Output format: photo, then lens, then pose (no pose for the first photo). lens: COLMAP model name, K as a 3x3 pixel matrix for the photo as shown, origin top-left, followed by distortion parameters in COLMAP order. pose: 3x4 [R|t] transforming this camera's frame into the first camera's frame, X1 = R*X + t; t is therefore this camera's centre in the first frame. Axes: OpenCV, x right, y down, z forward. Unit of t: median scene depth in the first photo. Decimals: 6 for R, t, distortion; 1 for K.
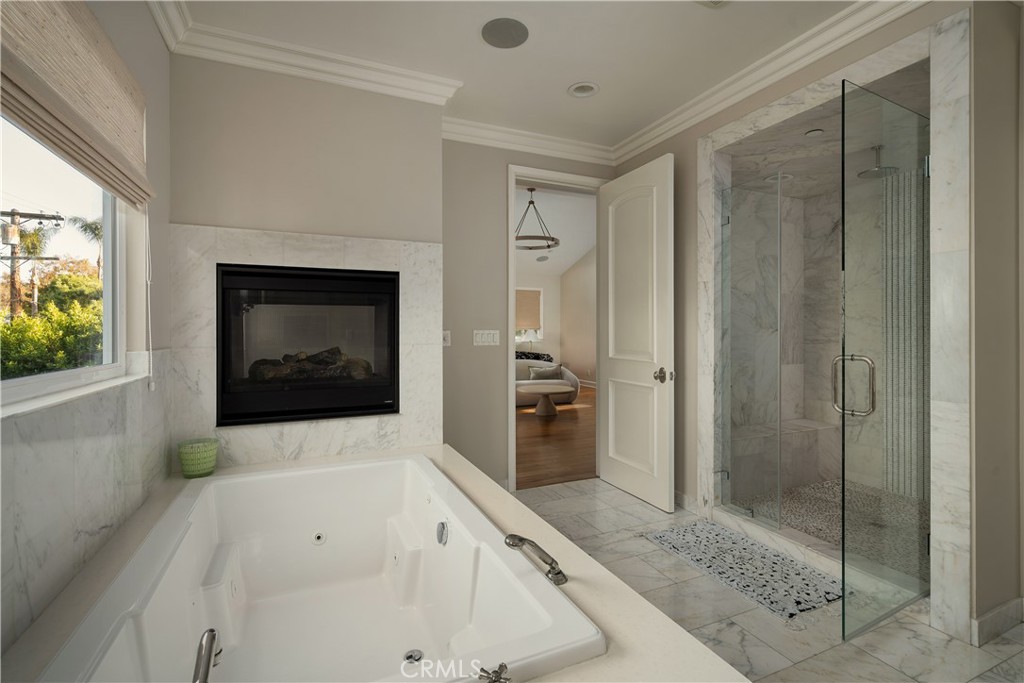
lens RADIAL K [[462.4, 0, 513.0], [0, 462.4, 336.8], [0, 0, 1]] dist [0.003641, 0.001160]
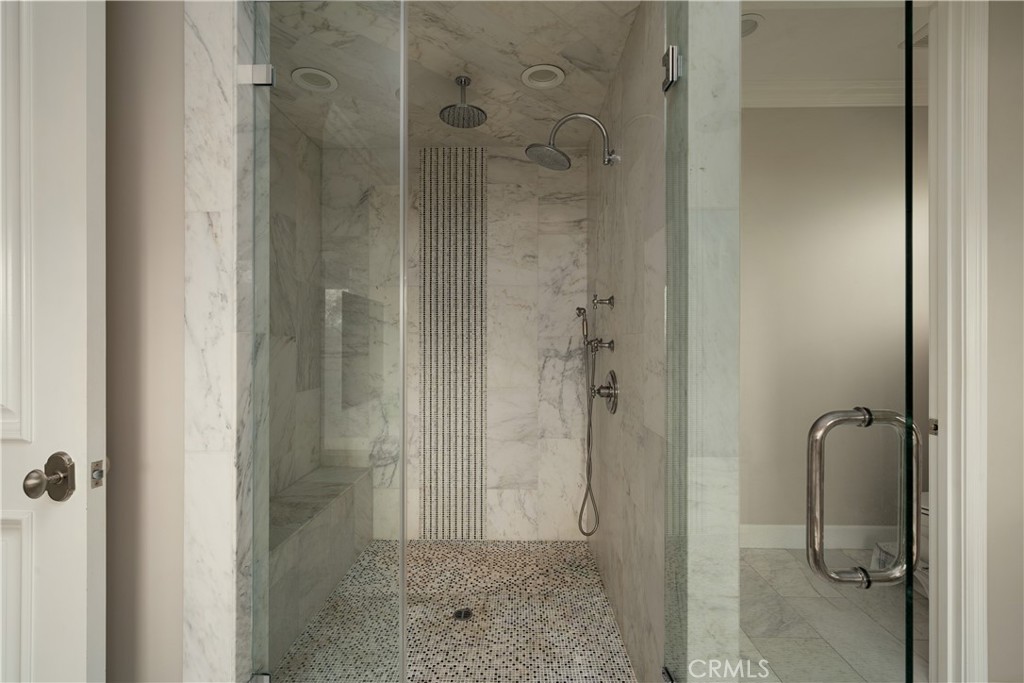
lens RADIAL K [[462.4, 0, 513.0], [0, 462.4, 336.8], [0, 0, 1]] dist [0.003641, 0.001160]
pose [[0.425506, 0.006581, 0.904931, 0.154001], [0.011950, 0.999846, -0.012890, -0.005821], [-0.904876, 0.016298, 0.425362, 0.540904]]
